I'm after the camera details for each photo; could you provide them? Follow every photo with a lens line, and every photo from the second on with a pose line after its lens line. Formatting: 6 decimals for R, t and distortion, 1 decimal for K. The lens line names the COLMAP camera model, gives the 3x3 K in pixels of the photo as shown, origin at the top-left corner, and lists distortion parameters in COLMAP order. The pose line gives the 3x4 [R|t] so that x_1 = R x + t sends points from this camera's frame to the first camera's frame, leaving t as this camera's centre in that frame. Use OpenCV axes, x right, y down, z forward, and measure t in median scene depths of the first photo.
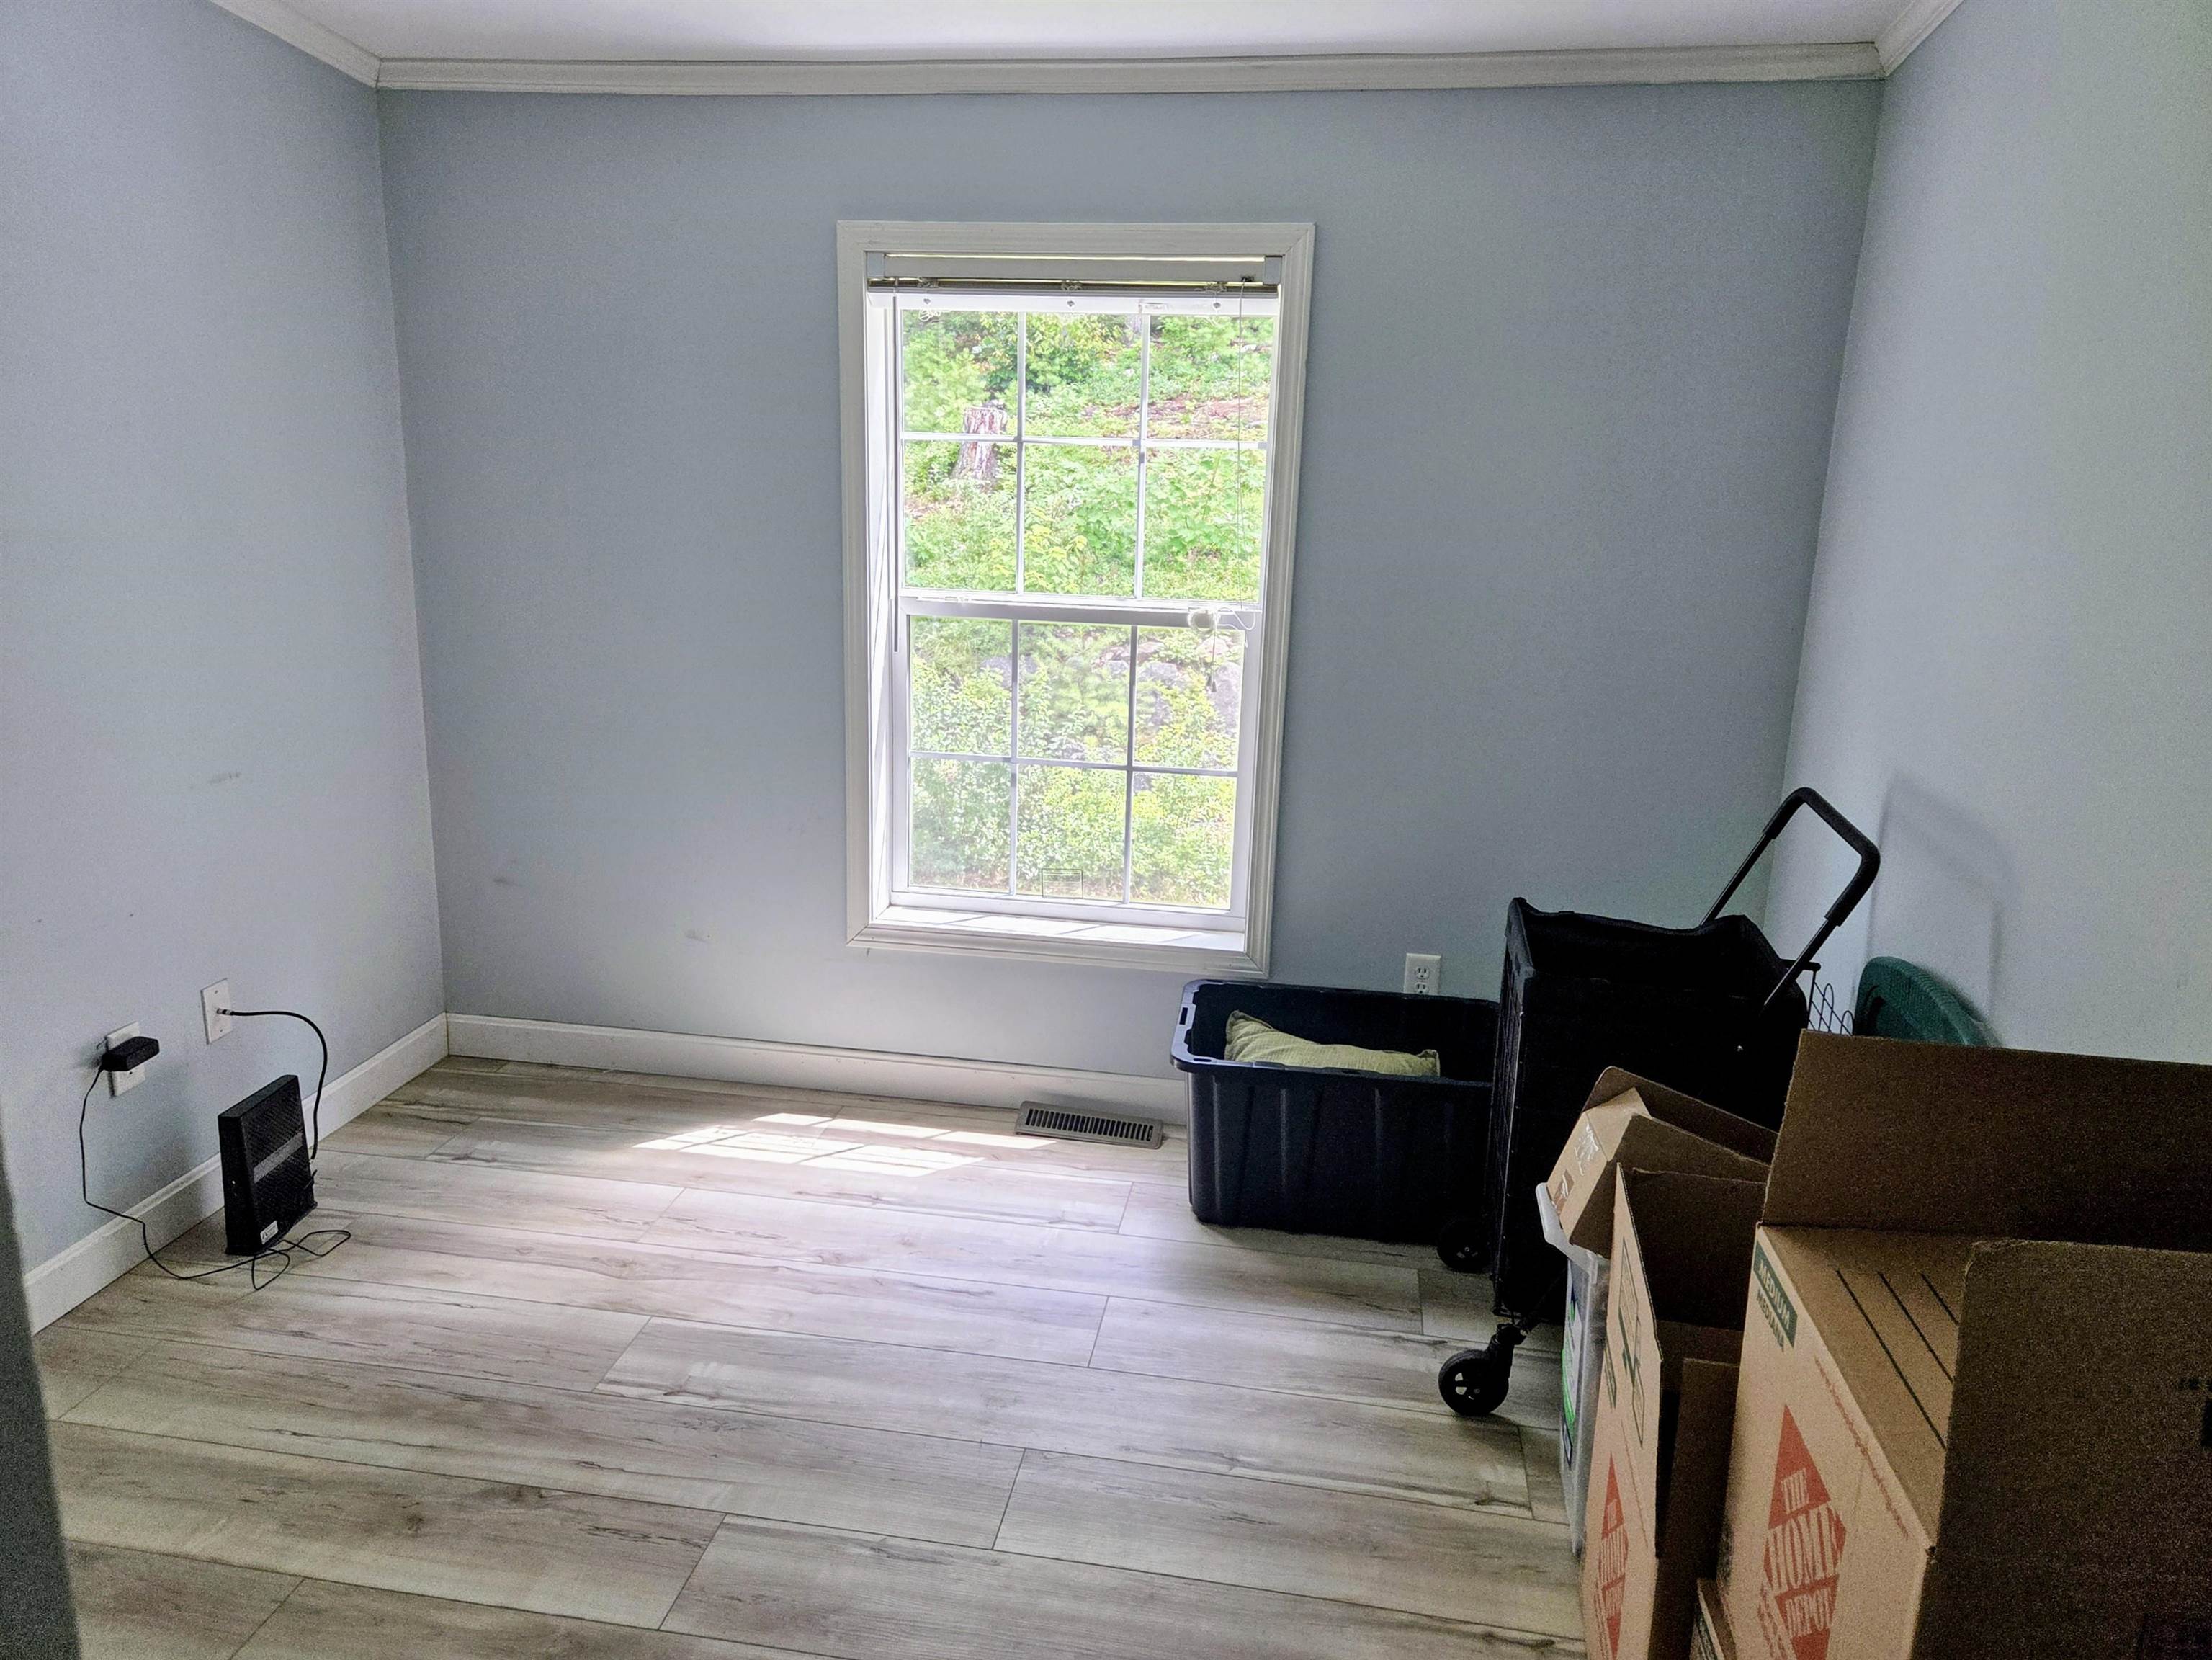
lens RADIAL K [[1494.2, 0, 1115.4], [0, 1494.2, 813.5], [0, 0, 1]] dist [0.056174, -0.041496]
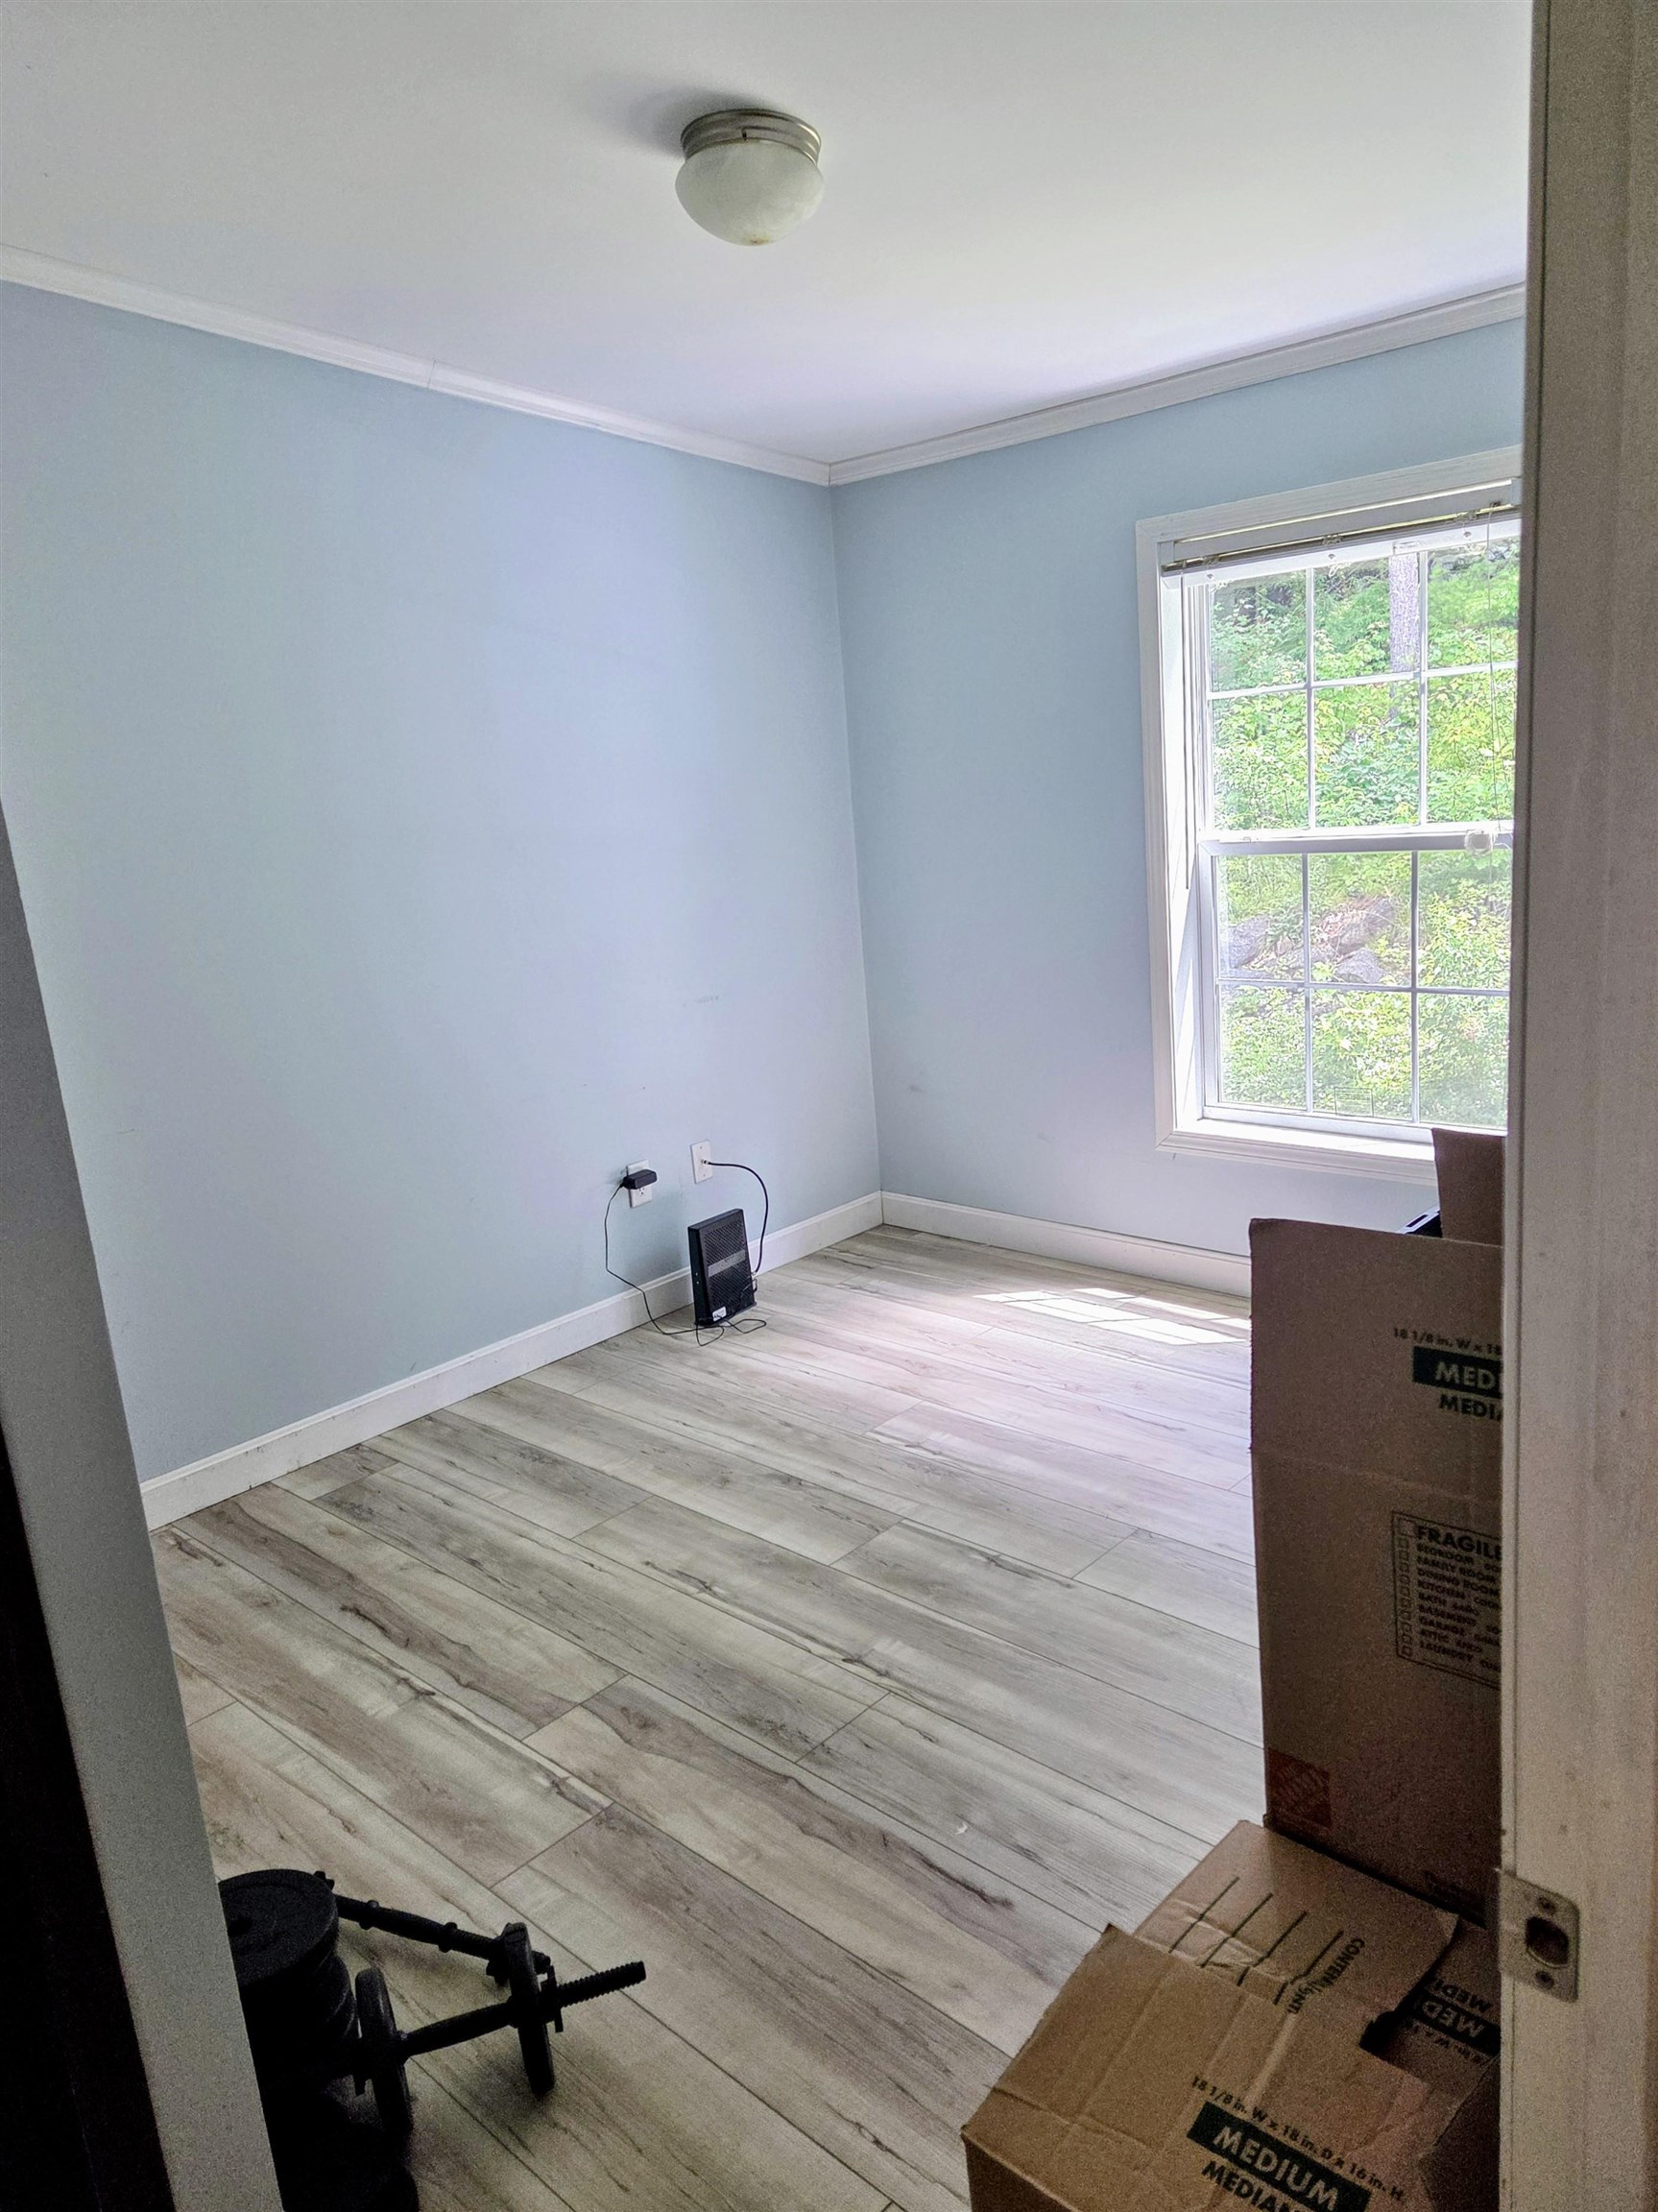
lens RADIAL K [[1494.0, 0, 833.8], [0, 1494.0, 1109.5], [0, 0, 1]] dist [0.056174, -0.041496]
pose [[0.829289, 0.033885, -0.557791, 0.316374], [-0.027697, 0.999425, 0.019534, 0.052054], [0.558132, -0.000750, 0.829752, -0.114496]]
